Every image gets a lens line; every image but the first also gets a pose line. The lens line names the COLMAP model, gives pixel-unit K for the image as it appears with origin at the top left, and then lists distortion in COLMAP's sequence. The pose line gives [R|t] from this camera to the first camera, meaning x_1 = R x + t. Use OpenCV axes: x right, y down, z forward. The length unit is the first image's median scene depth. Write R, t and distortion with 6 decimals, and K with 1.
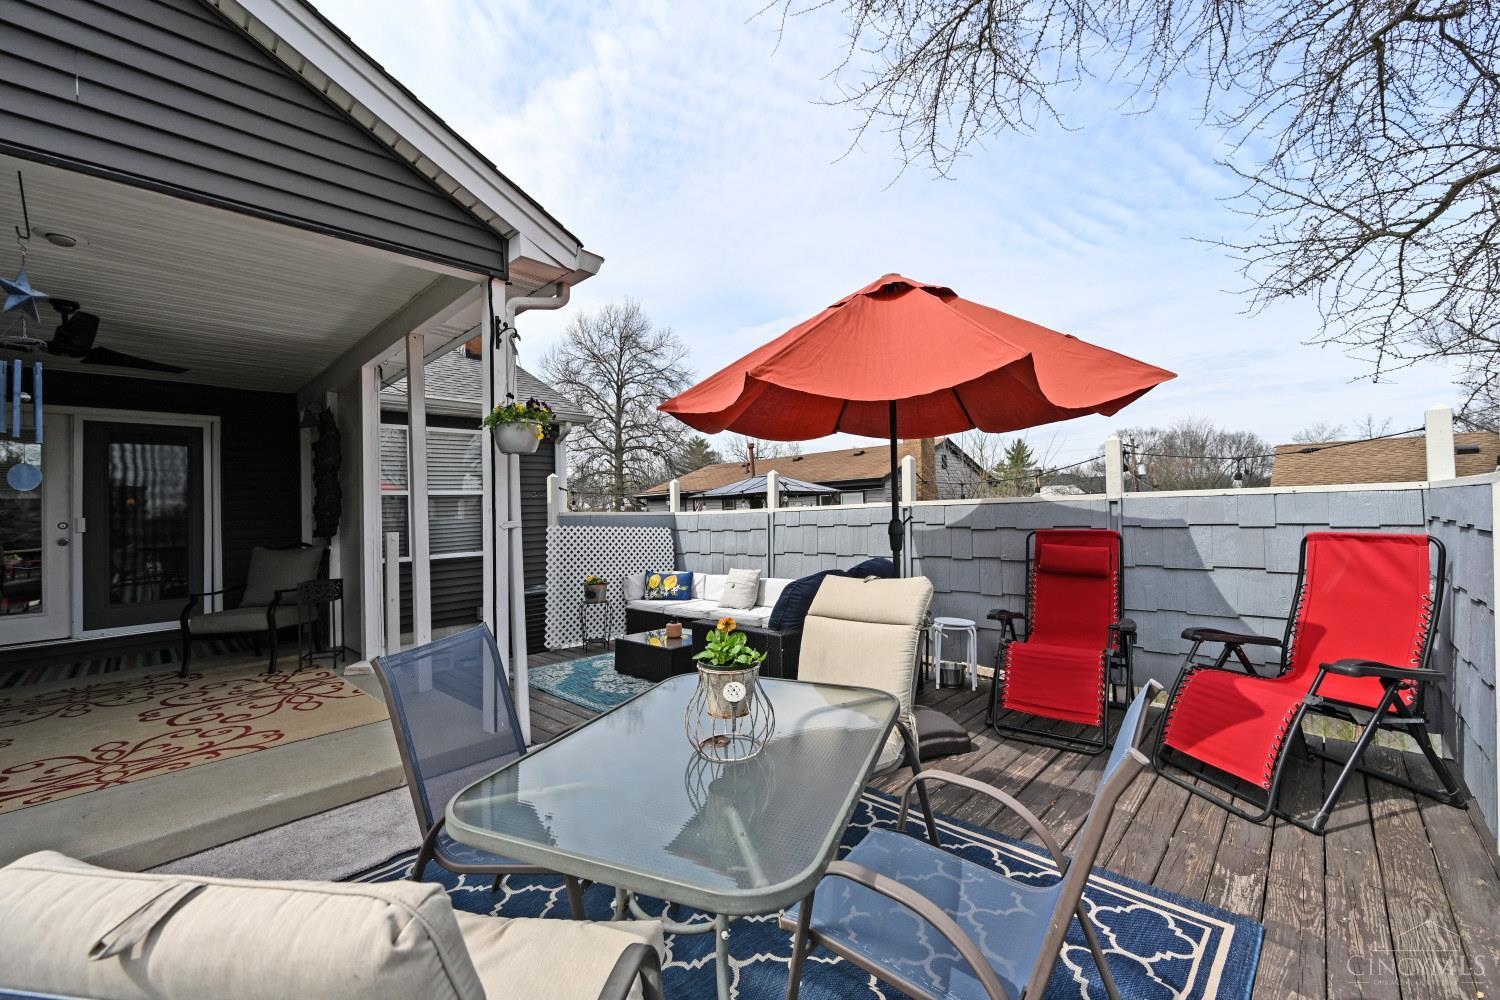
lens RADIAL K [[602.3, 0, 747.3], [0, 602.3, 503.4], [0, 0, 1]] dist [-0.001265, 0.000334]
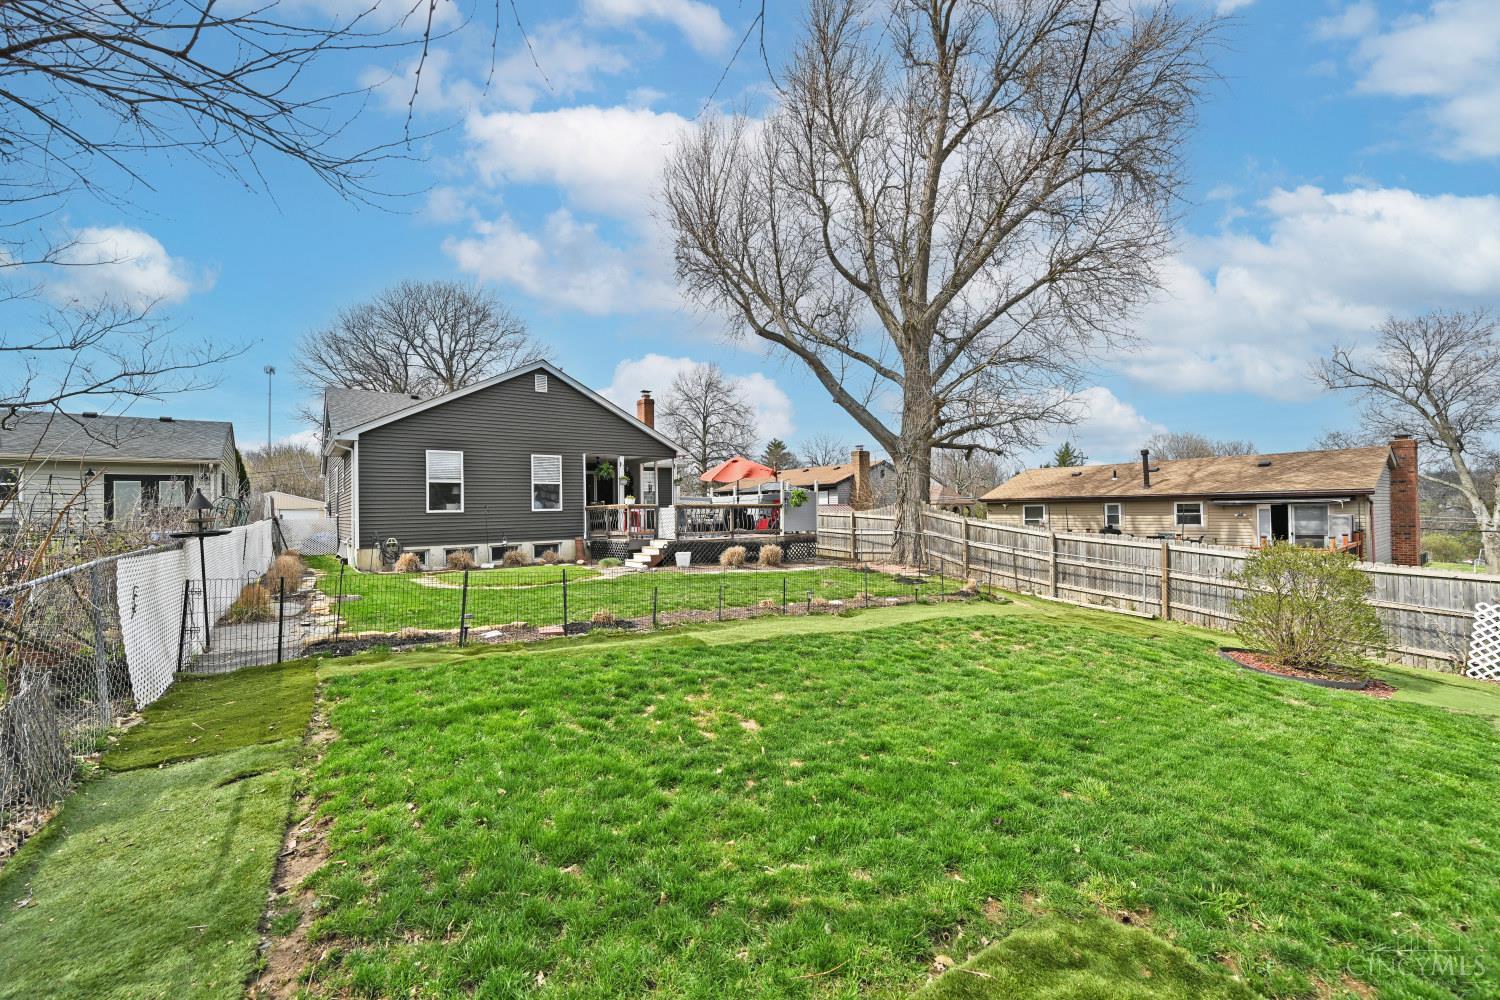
lens RADIAL K [[602.3, 0, 747.3], [0, 602.3, 503.4], [0, 0, 1]] dist [-0.001265, 0.000334]
pose [[0.987986, 0.012559, -0.154035, 0.120194], [-0.011716, 0.999911, 0.006373, 0.007225], [0.154101, -0.004492, 0.988045, -0.444057]]
